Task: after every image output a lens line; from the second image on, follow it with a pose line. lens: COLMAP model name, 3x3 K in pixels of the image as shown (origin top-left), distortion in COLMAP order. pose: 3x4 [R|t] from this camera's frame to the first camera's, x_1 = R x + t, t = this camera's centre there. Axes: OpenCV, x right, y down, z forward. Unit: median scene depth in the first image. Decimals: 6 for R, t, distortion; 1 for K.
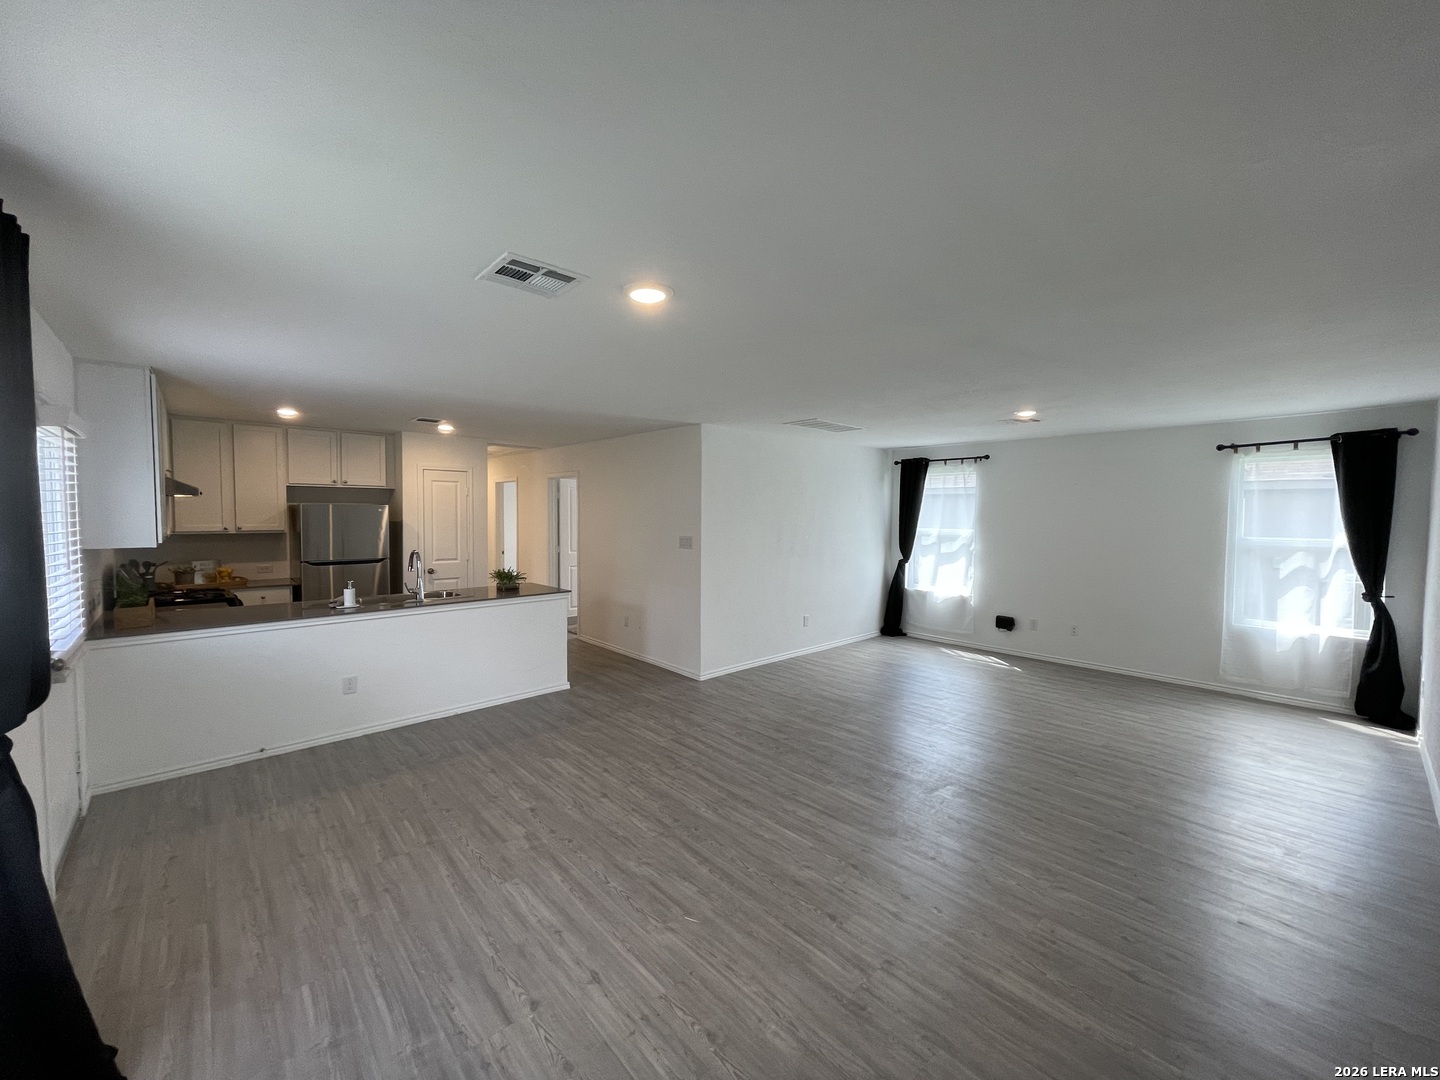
lens RADIAL K [[578.6, 0, 720.0], [0, 578.6, 535.8], [0, 0, 1]] dist [-0.000690, -0.000061]
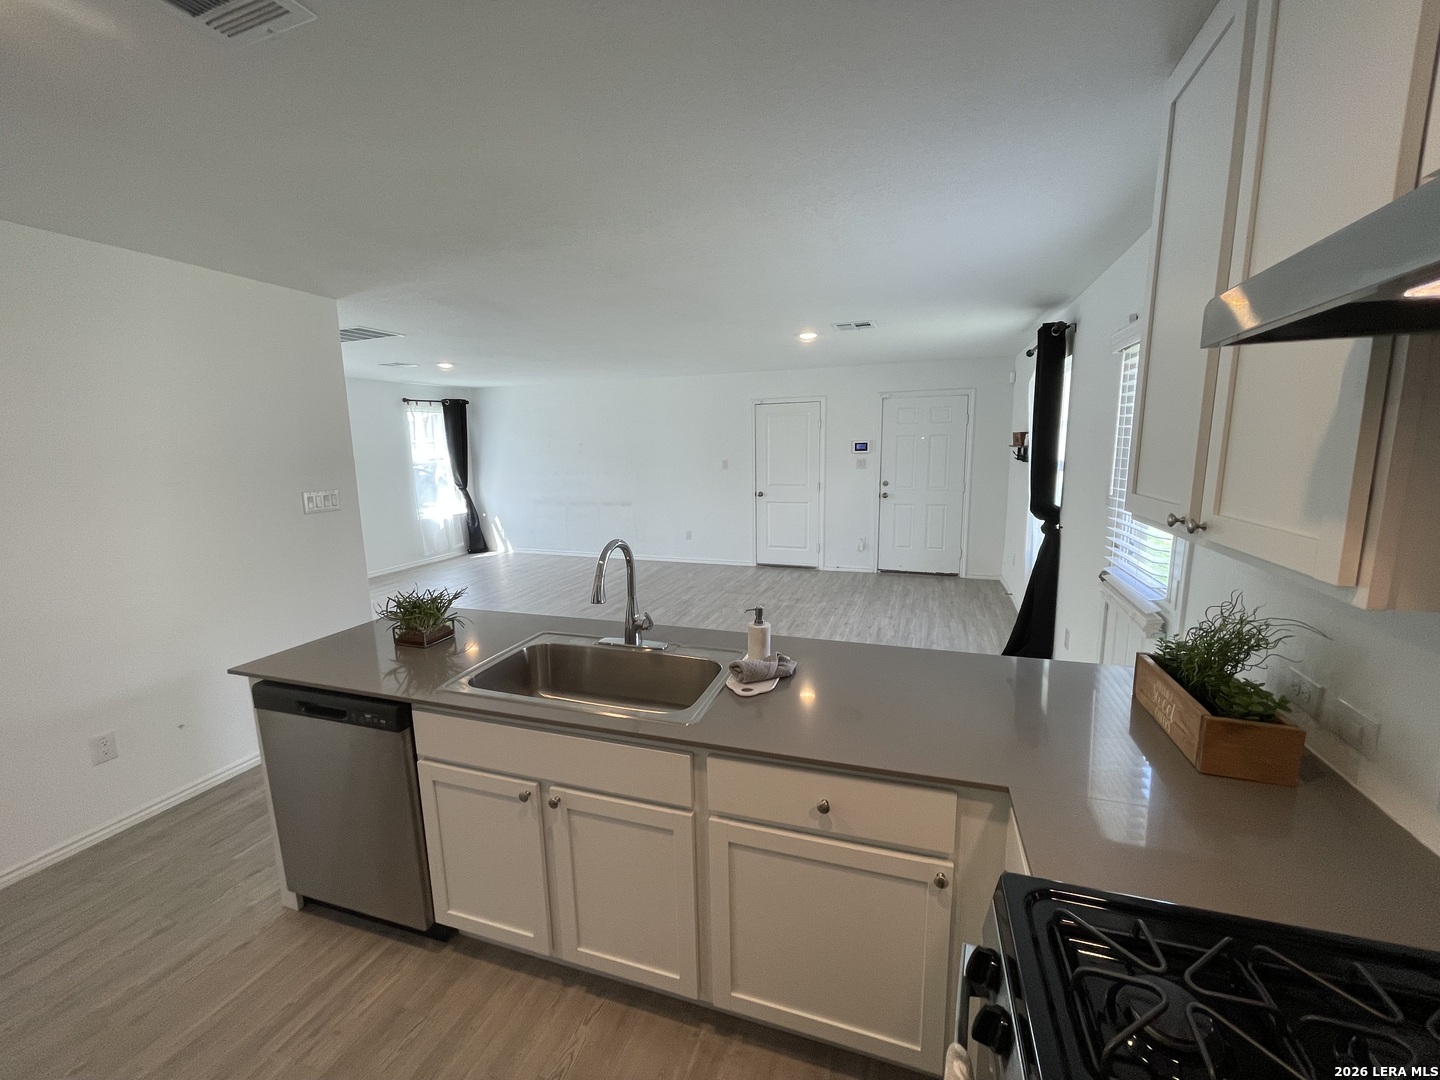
lens RADIAL K [[578.6, 0, 718.9], [0, 578.6, 540.4], [0, 0, 1]] dist [-0.000690, -0.000061]
pose [[-0.467711, -0.145968, 0.871745, -0.844380], [0.051315, 0.980122, 0.191647, -0.046014], [-0.882391, 0.134369, -0.450923, 1.032335]]
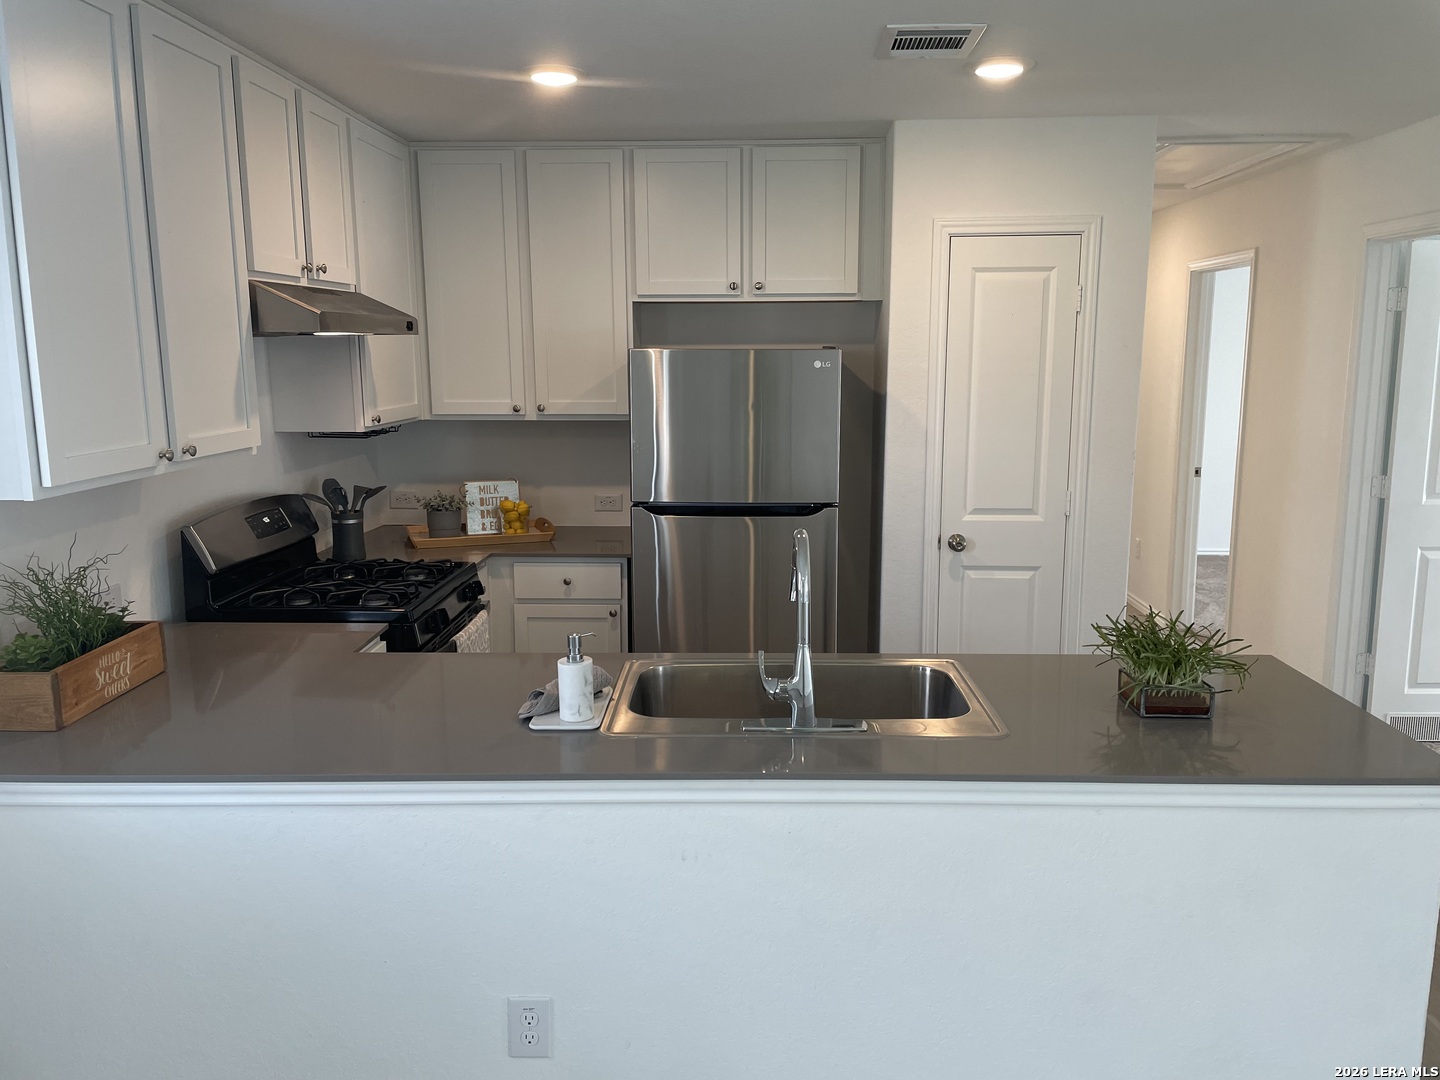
lens RADIAL K [[1081.0, 0, 719.8], [0, 1081.0, 528.0], [0, 0, 1]] dist [0.060946, -0.011229]
pose [[0.703995, 0.108516, -0.701865, -0.193644], [-0.021835, 0.991098, 0.131333, -0.036466], [0.709869, -0.077132, 0.700098, 0.583162]]
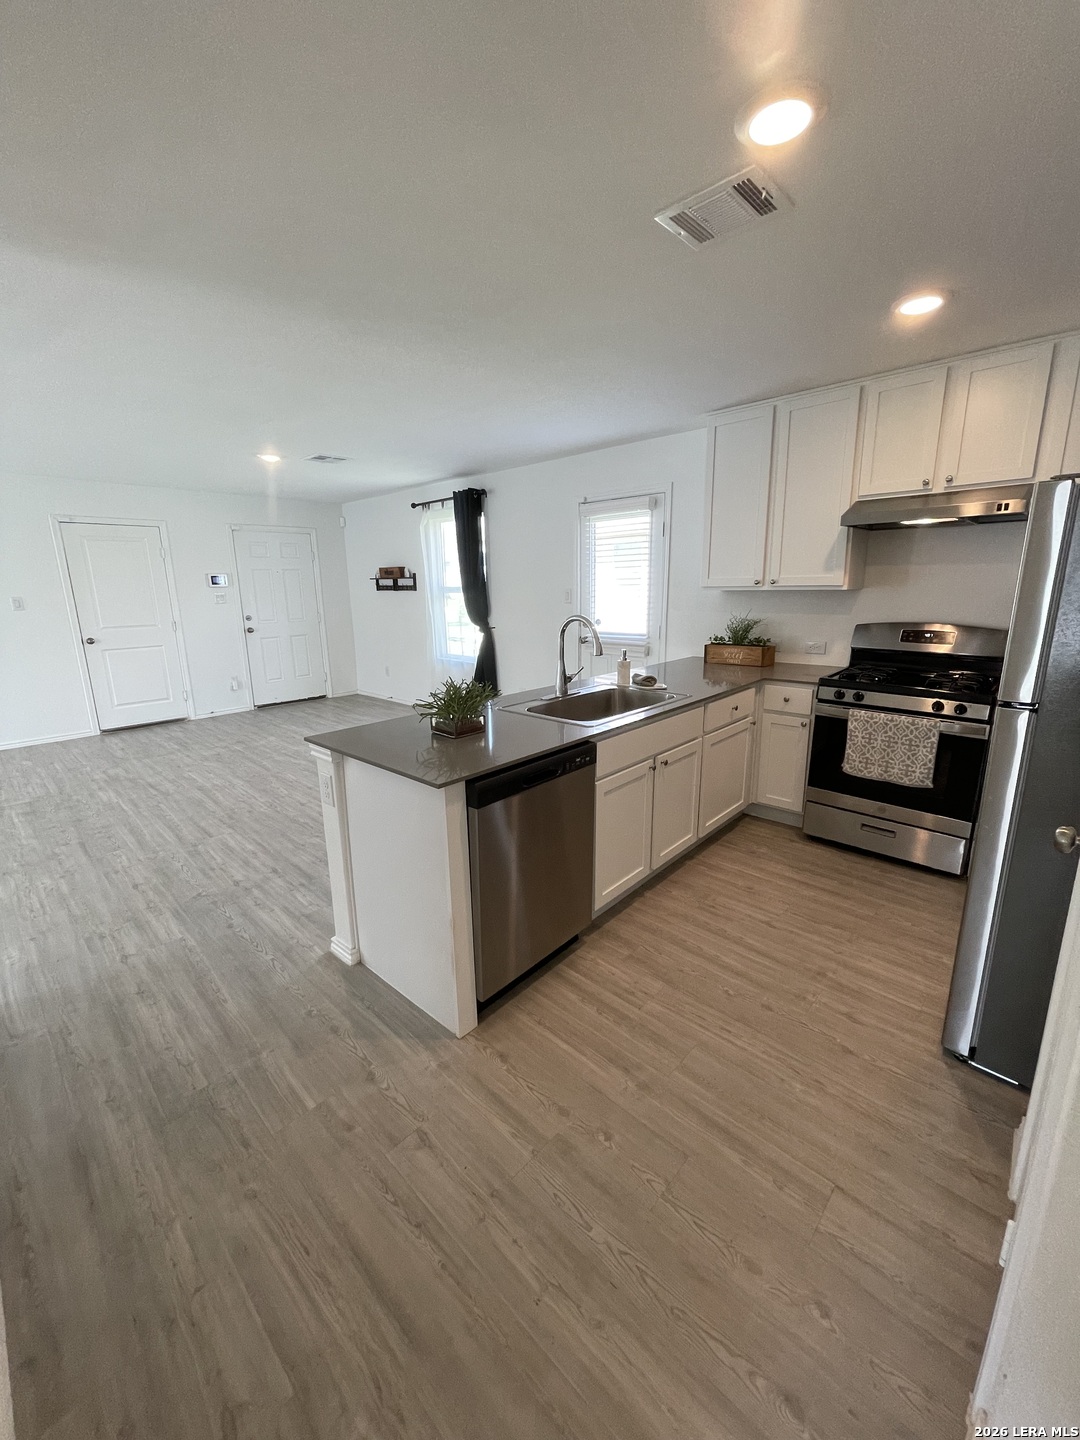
lens RADIAL K [[578.6, 0, 539.7], [0, 578.6, 721.8], [0, 0, 1]] dist [-0.000690, -0.000061]
pose [[-0.997947, 0.023227, -0.059682, -0.417306], [0.006028, 0.961844, 0.273534, -0.029478], [0.063759, 0.272612, -0.960009, 1.459878]]
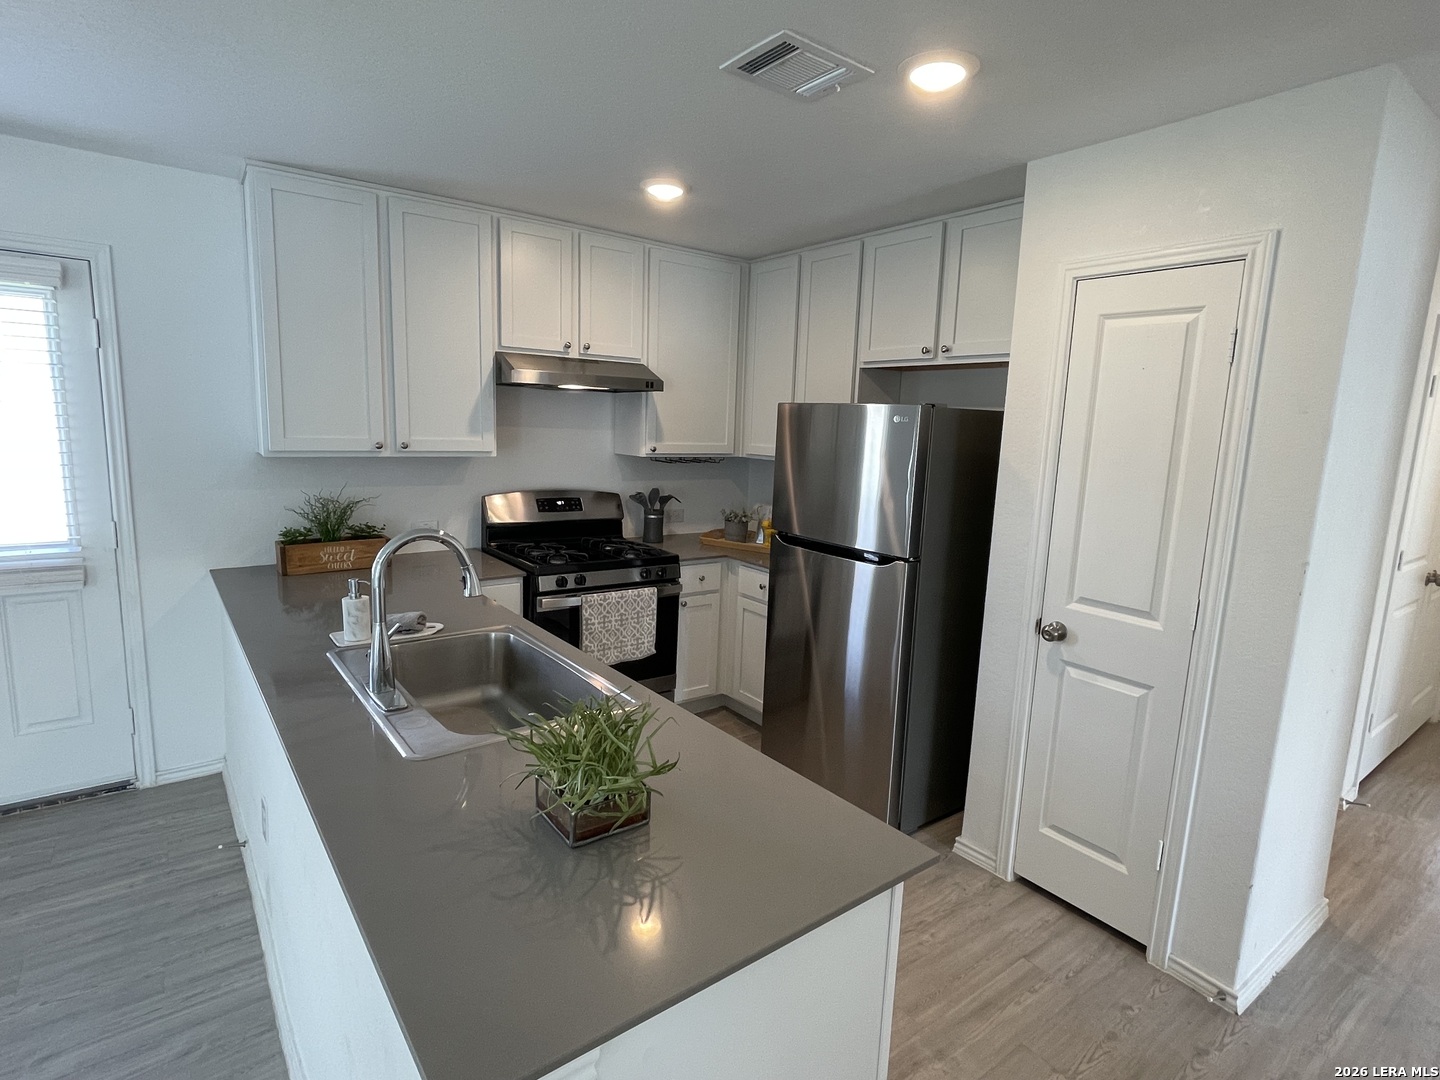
lens RADIAL K [[750.6, 0, 725.6], [0, 750.6, 532.3], [0, 0, 1]] dist [0.005296, -0.000209]
pose [[-0.103895, 0.139518, -0.984754, -0.141203], [-0.079415, 0.985787, 0.148043, -0.042049], [0.991413, 0.093585, -0.091339, 1.100379]]
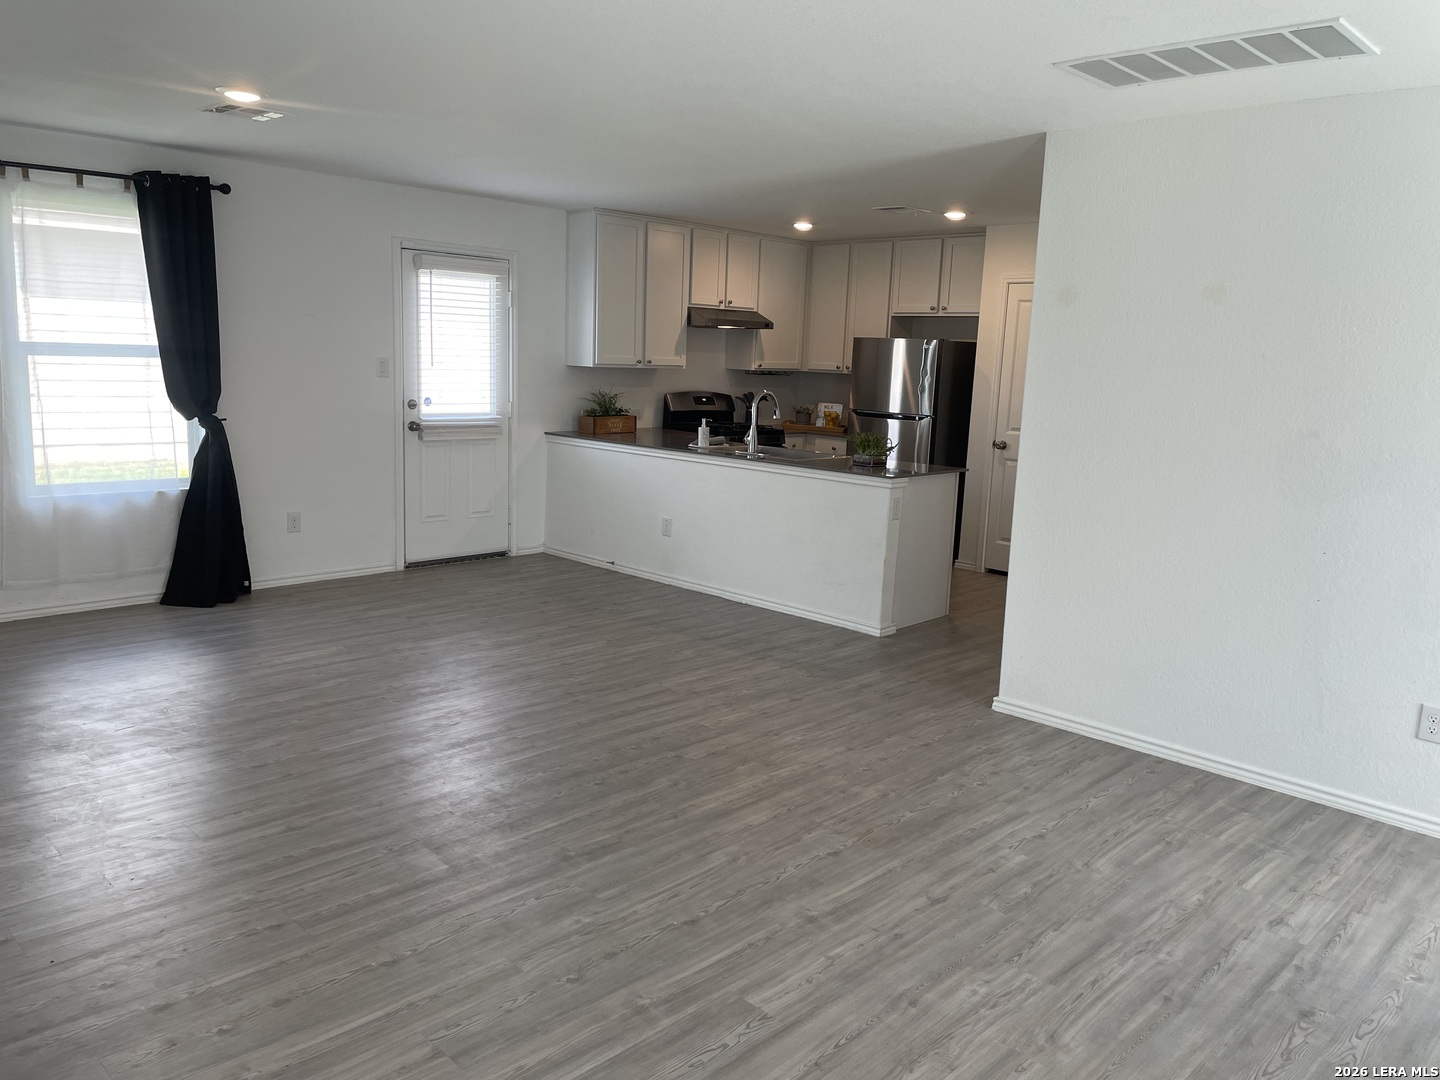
lens RADIAL K [[1081.0, 0, 718.4], [0, 1081.0, 535.9], [0, 0, 1]] dist [0.060946, -0.011229]
pose [[0.054480, 0.163398, -0.985055, 0.871702], [-0.080966, 0.983994, 0.158744, -0.007727], [0.995227, 0.071108, 0.066837, 0.784023]]
